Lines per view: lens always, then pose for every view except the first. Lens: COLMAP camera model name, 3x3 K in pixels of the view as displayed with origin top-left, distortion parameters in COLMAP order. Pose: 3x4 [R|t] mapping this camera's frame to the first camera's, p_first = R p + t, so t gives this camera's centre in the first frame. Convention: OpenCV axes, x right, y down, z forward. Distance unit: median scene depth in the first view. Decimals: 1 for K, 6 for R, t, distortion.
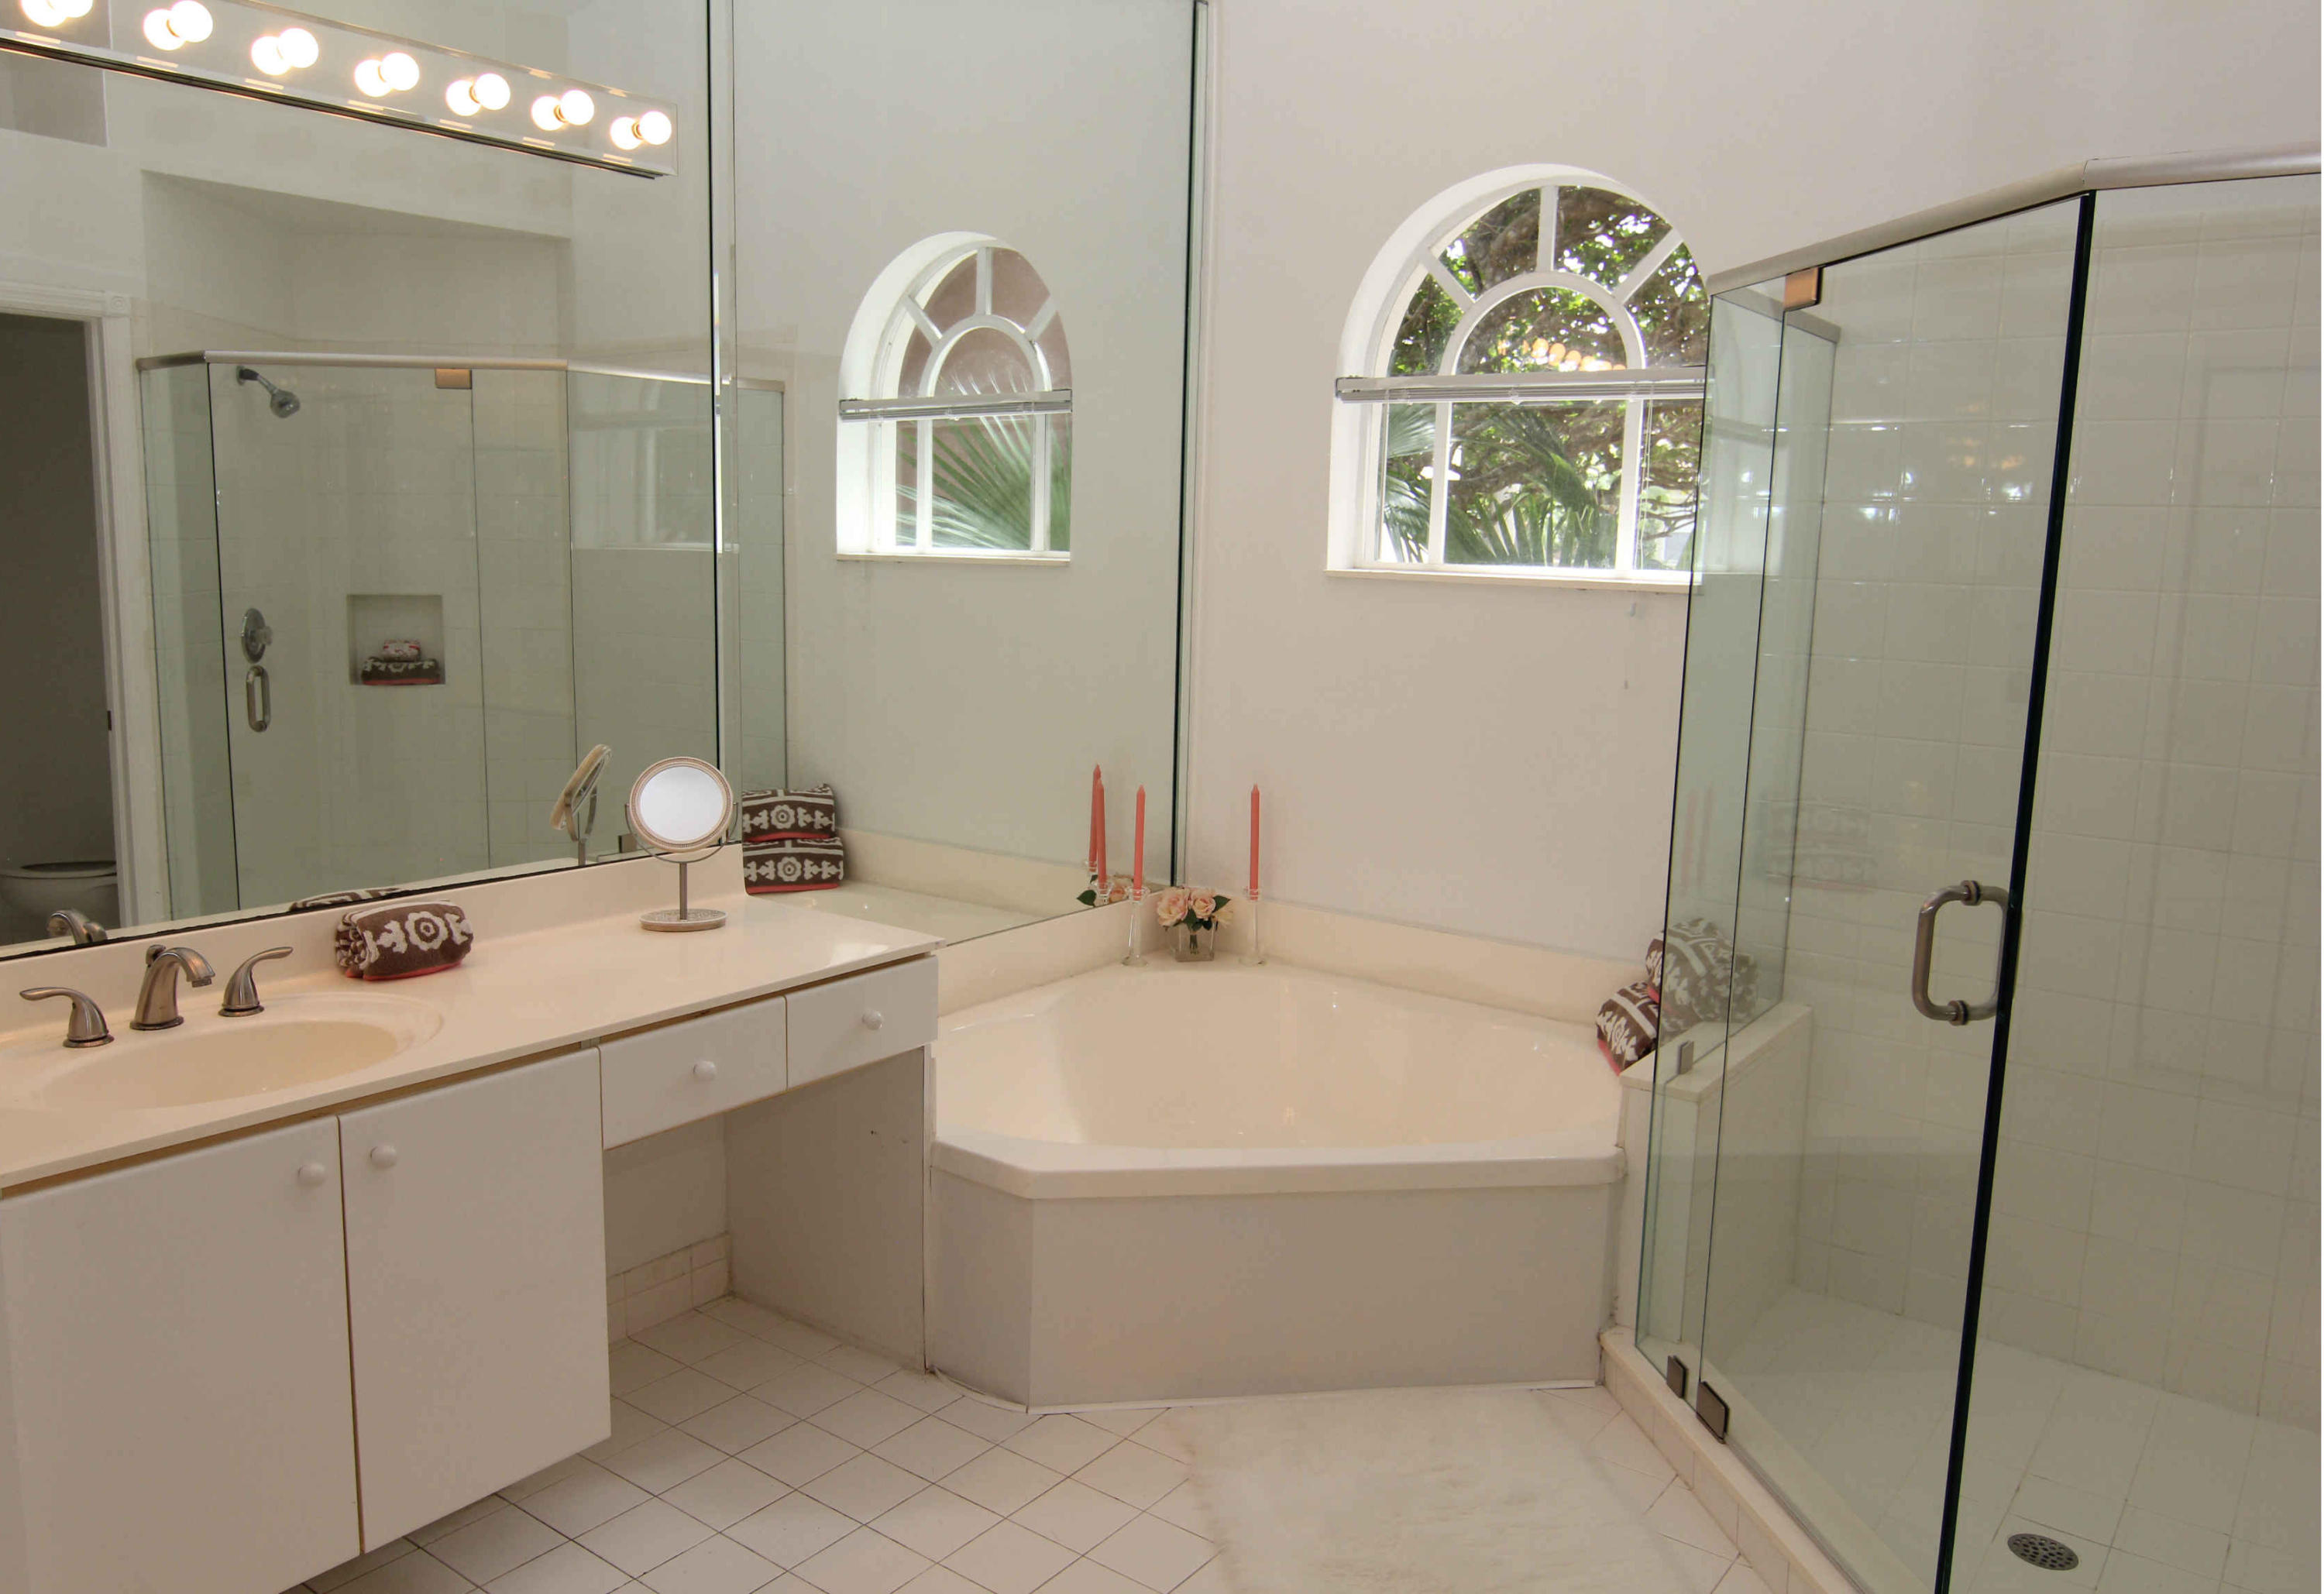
lens RADIAL K [[1737.3, 0, 1162.0], [0, 1737.3, 797.0], [0, 0, 1]] dist [-0.000798, 0.000256]
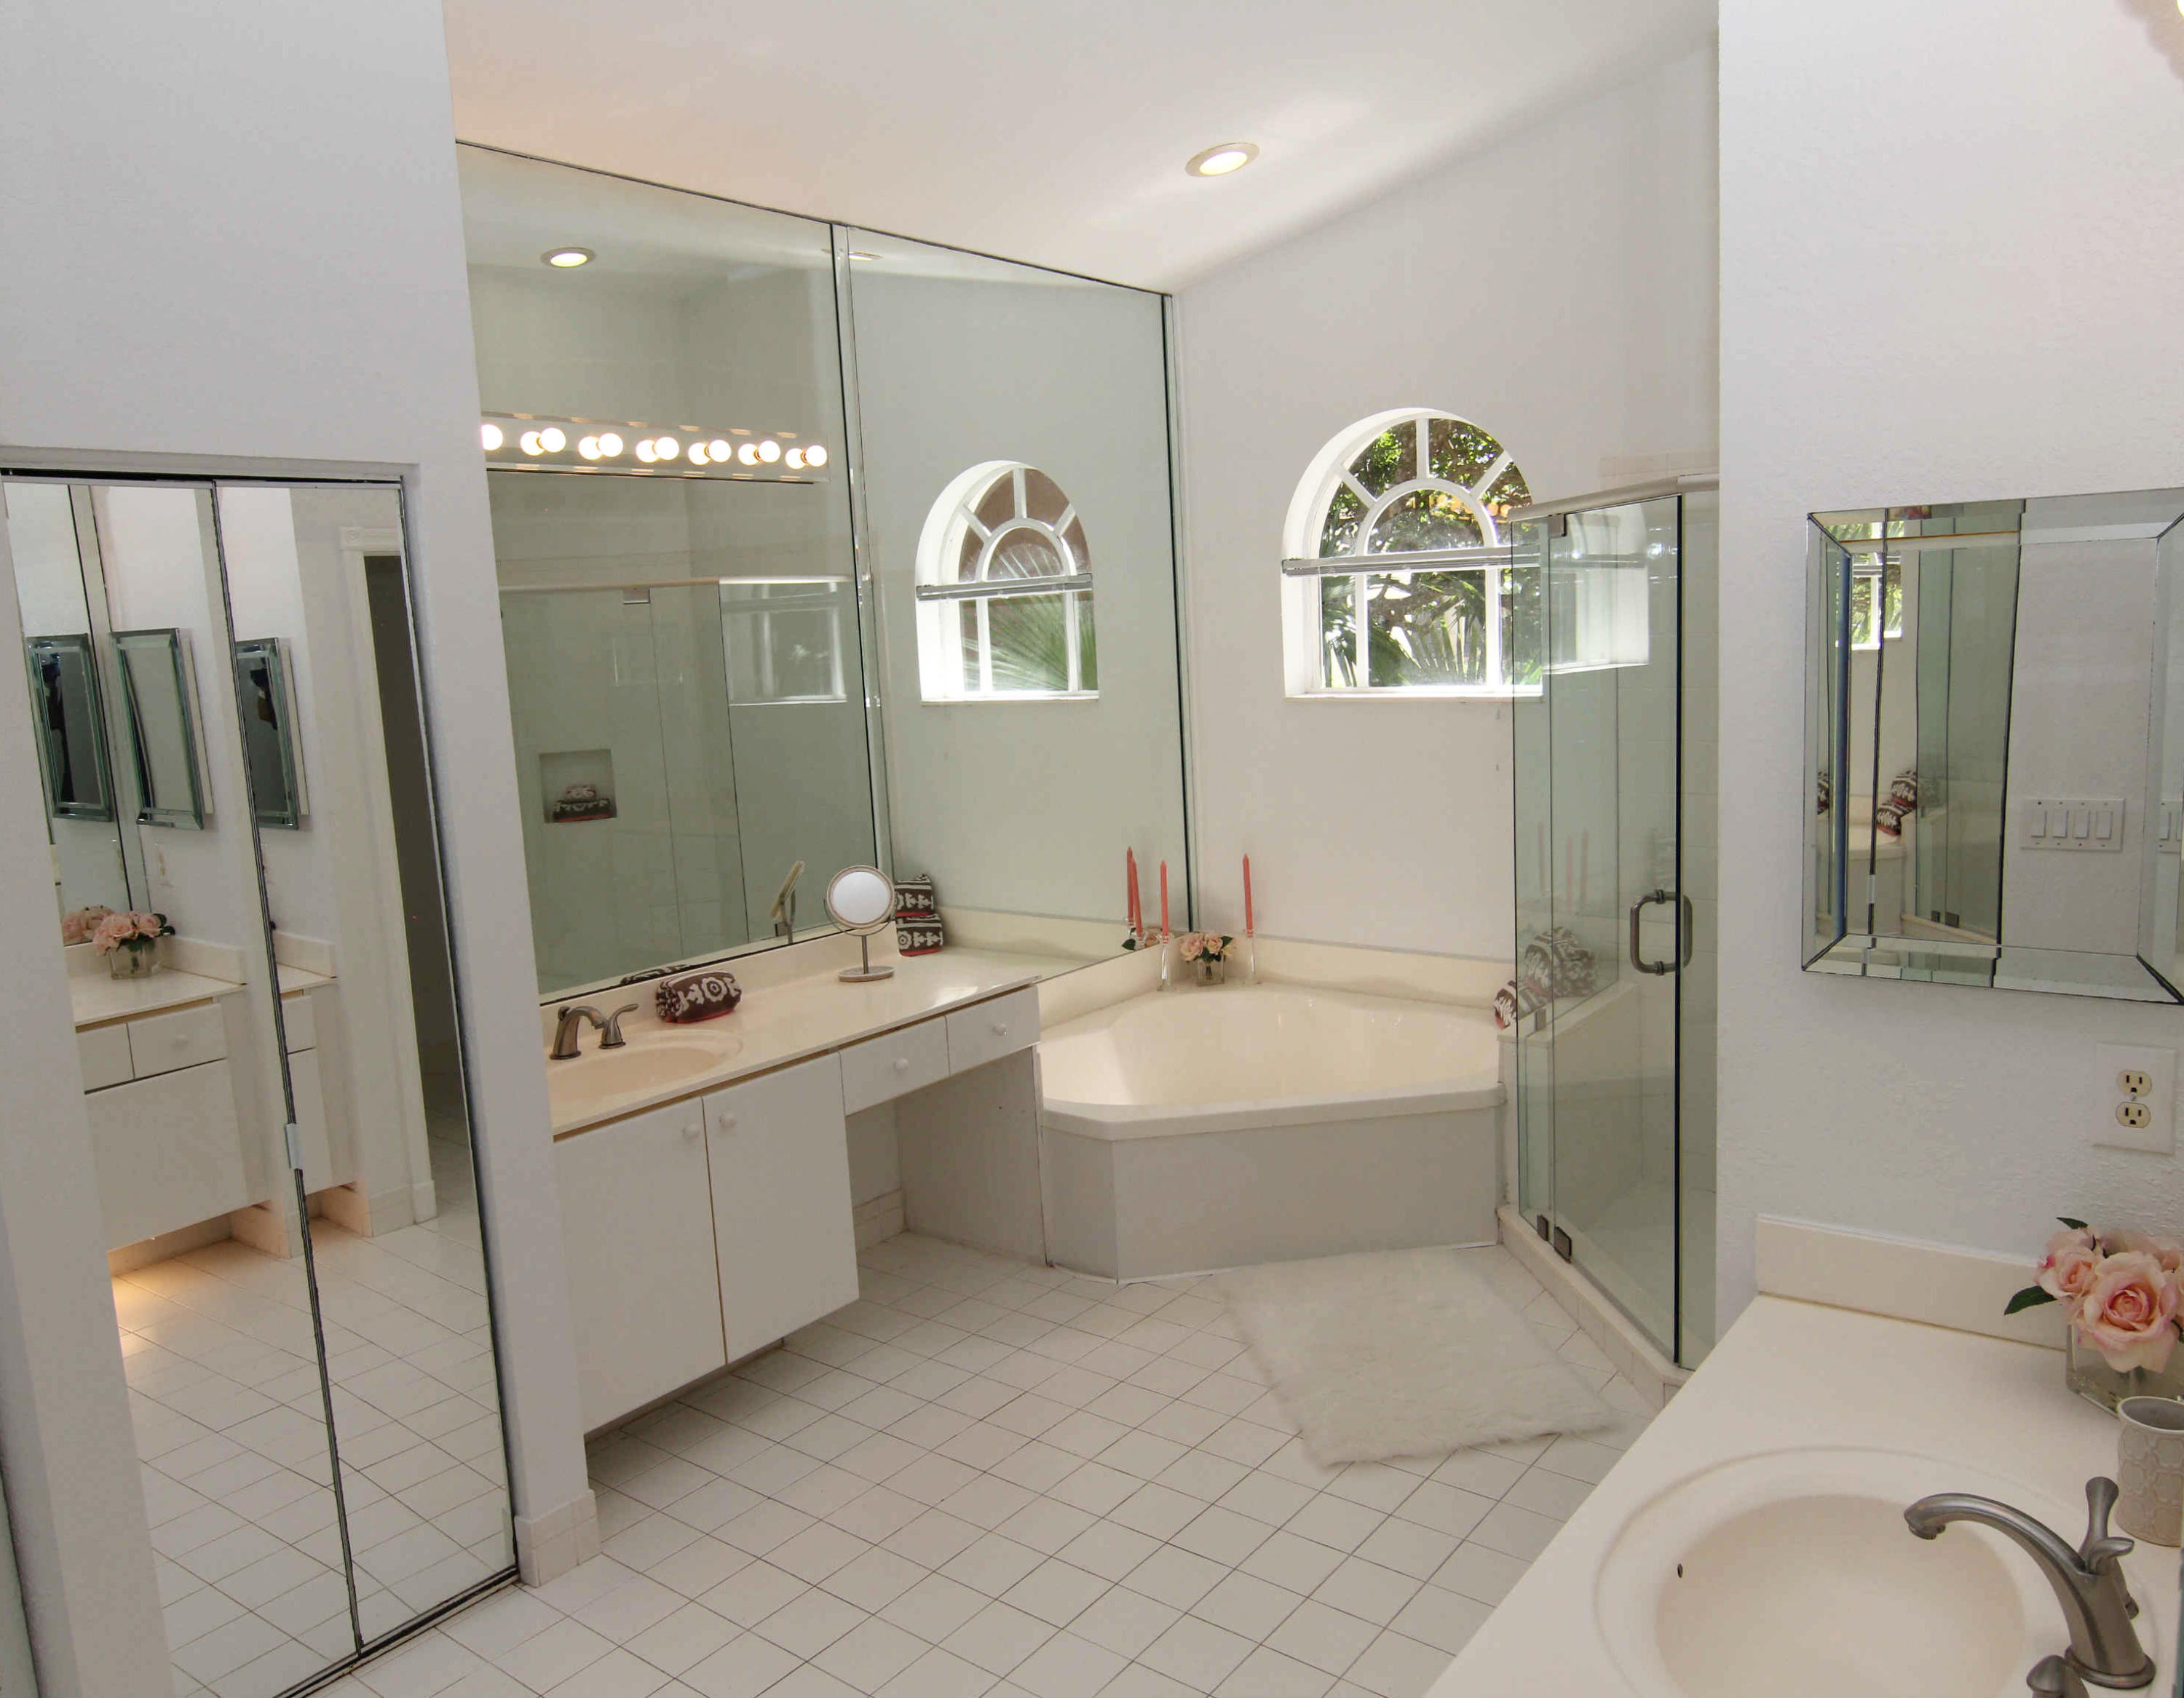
lens RADIAL K [[1589.1, 0, 1177.6], [0, 1589.1, 843.2], [0, 0, 1]] dist [0.062972, 0.000048]
pose [[0.997606, -0.069159, 0.000281, 0.000429], [0.069158, 0.997546, -0.010937, -0.006773], [0.000476, 0.010930, 0.999940, -0.317677]]
